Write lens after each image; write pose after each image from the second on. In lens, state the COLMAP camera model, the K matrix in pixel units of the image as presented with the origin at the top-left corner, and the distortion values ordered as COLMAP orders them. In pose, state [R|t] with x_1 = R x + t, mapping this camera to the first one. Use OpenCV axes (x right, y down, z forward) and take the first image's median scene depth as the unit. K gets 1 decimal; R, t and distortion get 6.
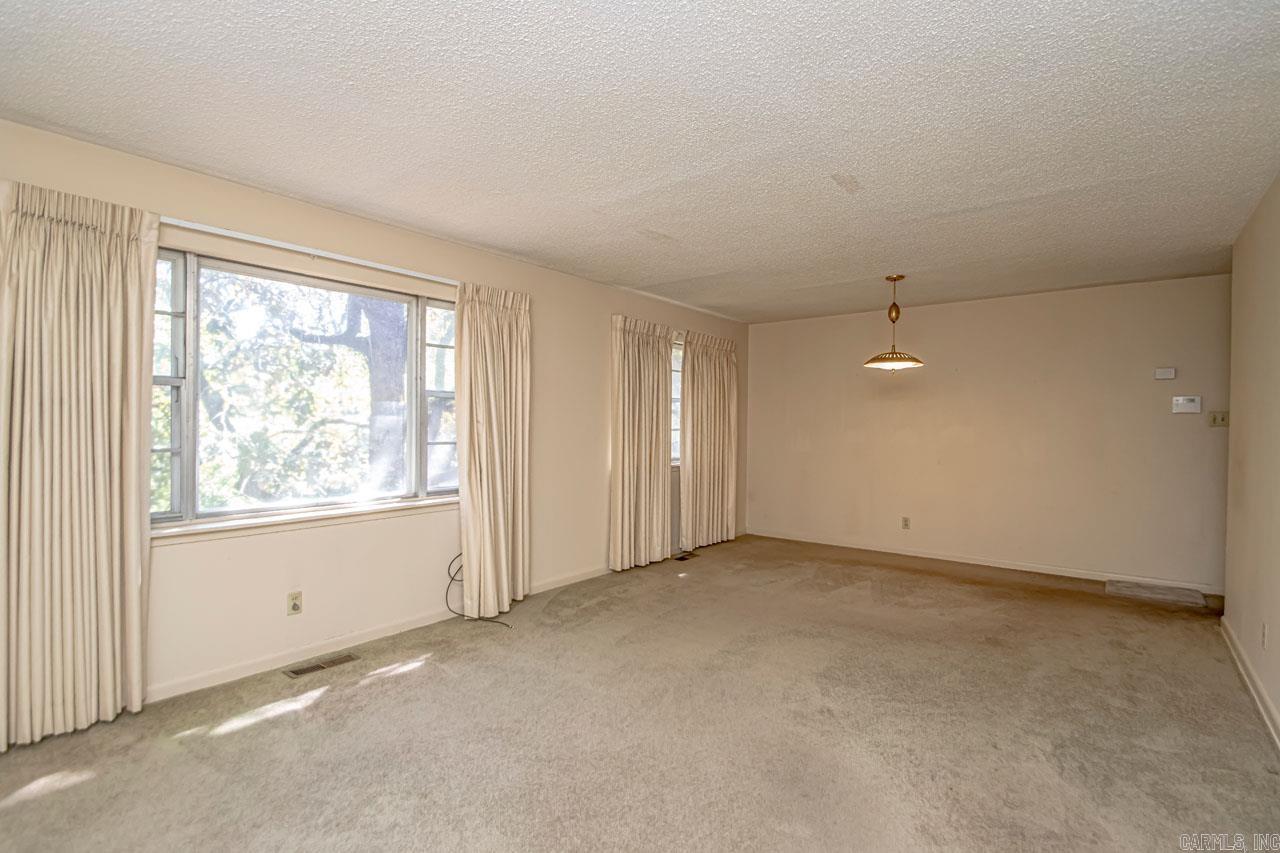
lens RADIAL K [[599.1, 0, 638.0], [0, 599.1, 428.5], [0, 0, 1]] dist [0.008519, -0.013392]
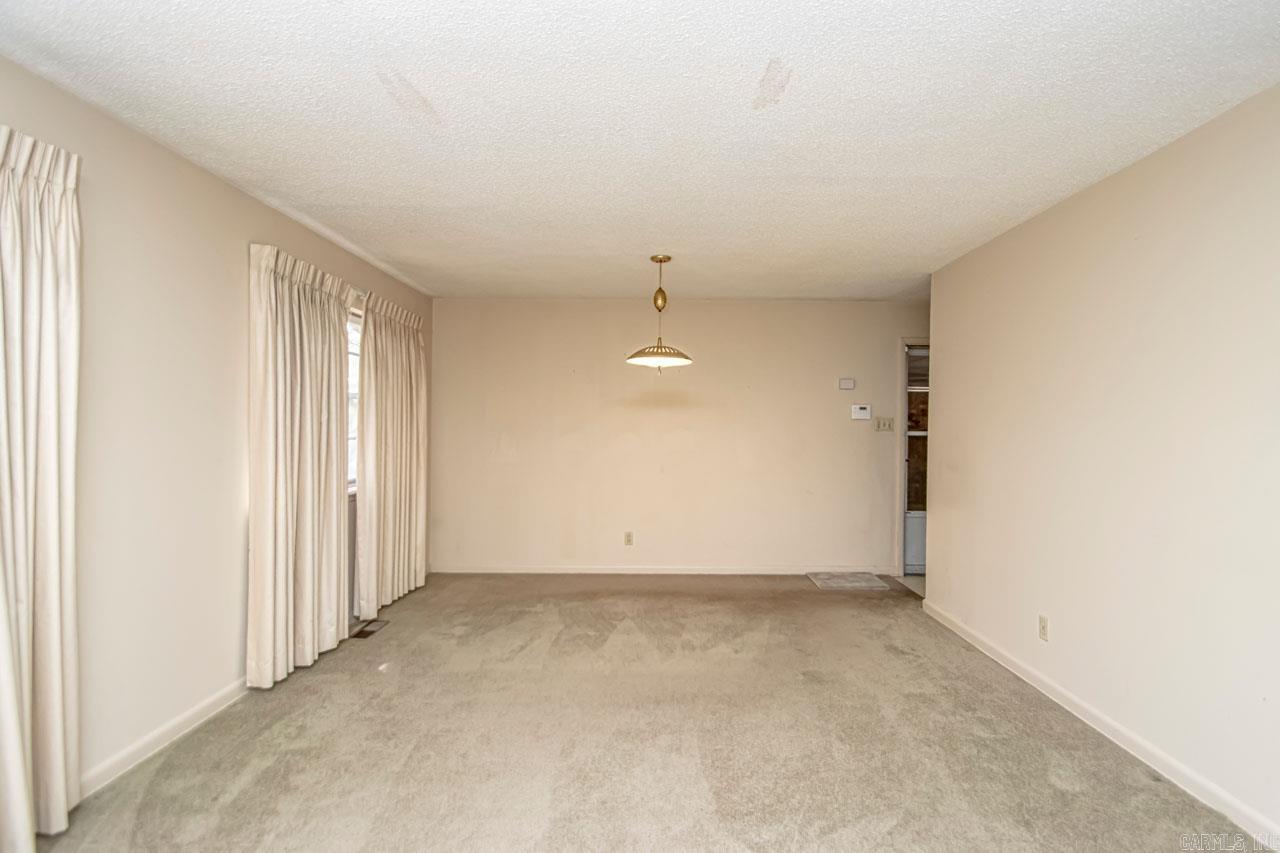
lens RADIAL K [[599.1, 0, 650.4], [0, 599.1, 423.3], [0, 0, 1]] dist [0.008519, -0.013392]
pose [[0.783209, 0.001331, 0.621758, -0.111258], [0.003539, 0.999972, -0.006599, -0.011942], [-0.621749, 0.007369, 0.783182, 0.341415]]
